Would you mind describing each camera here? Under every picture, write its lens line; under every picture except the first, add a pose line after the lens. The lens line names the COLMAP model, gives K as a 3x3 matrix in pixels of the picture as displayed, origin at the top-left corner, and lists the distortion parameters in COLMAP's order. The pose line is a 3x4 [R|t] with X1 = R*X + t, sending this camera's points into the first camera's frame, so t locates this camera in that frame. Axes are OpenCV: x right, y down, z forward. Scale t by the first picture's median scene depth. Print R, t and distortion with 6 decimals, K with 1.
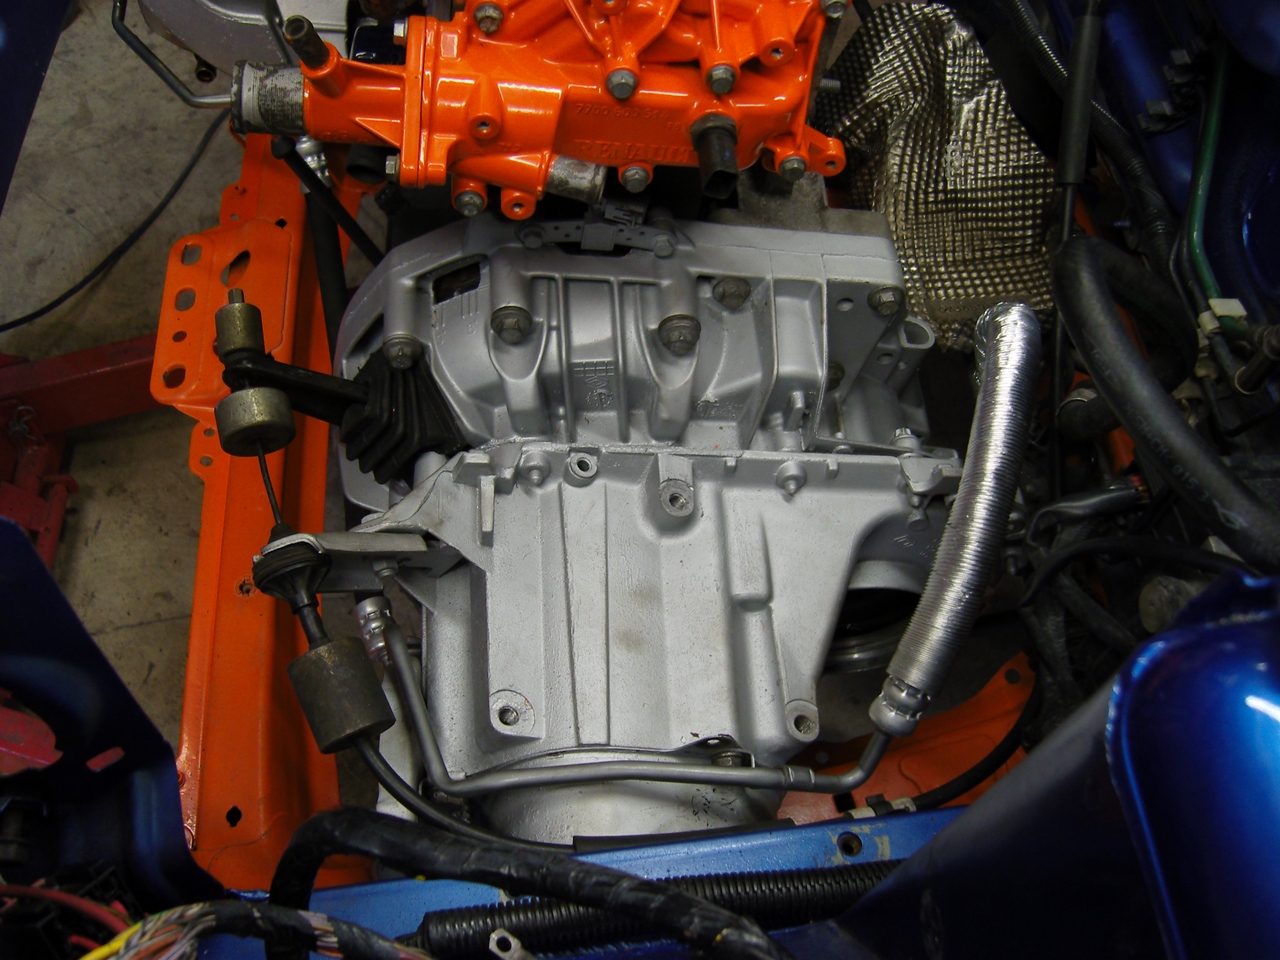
lens RADIAL K [[1333.3, 0, 618.5], [0, 1333.3, 484.6], [0, 0, 1]] dist [-0.151606, 0.110792]
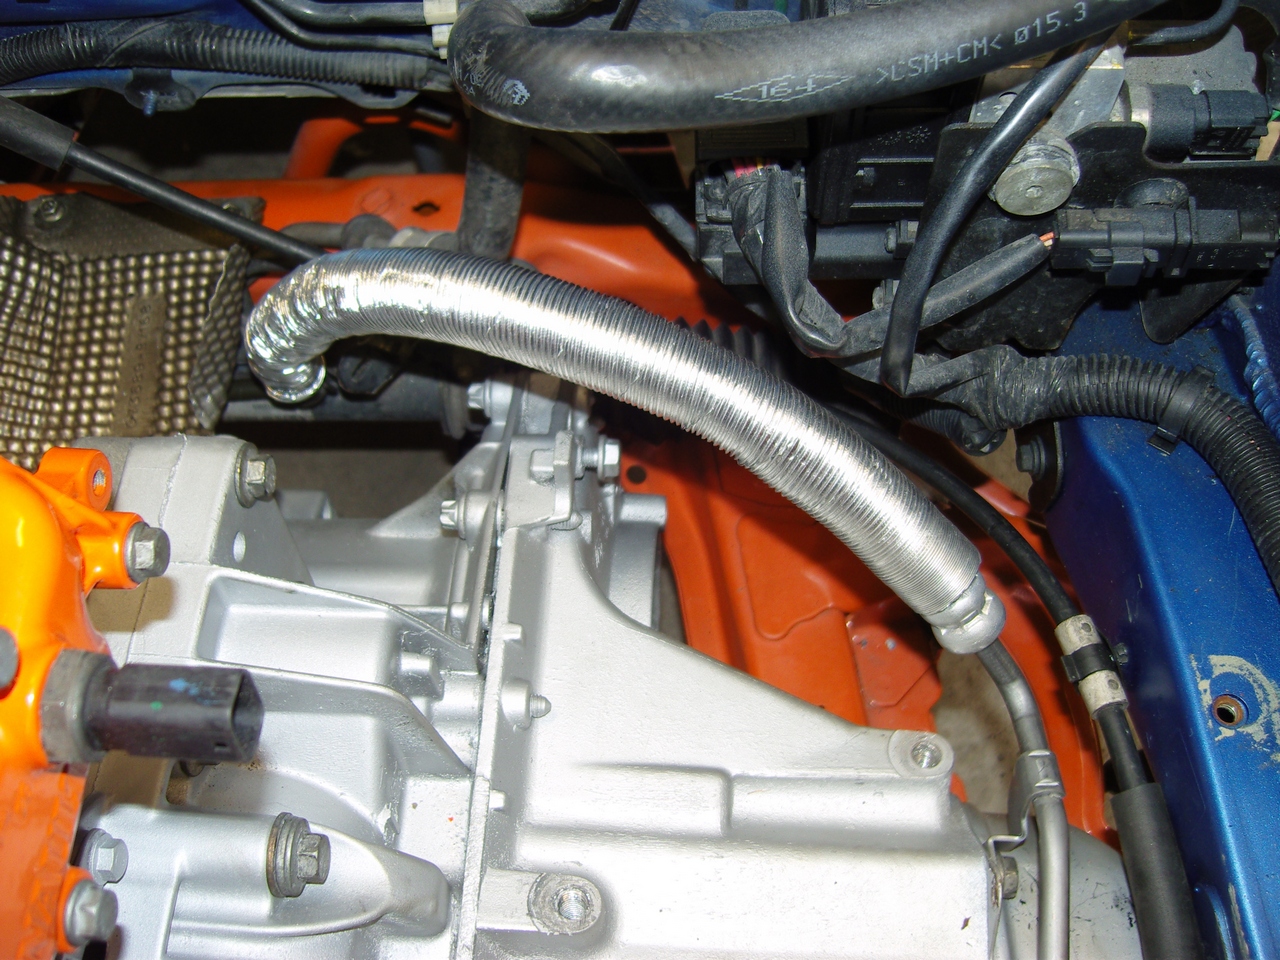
lens RADIAL K [[1333.3, 0, 618.5], [0, 1333.3, 484.6], [0, 0, 1]] dist [-0.151606, 0.110792]
pose [[0.098221, -0.919585, 0.380415, -0.002274], [0.849742, 0.276461, 0.448896, -0.207544], [-0.517968, 0.279164, 0.808565, 0.363654]]
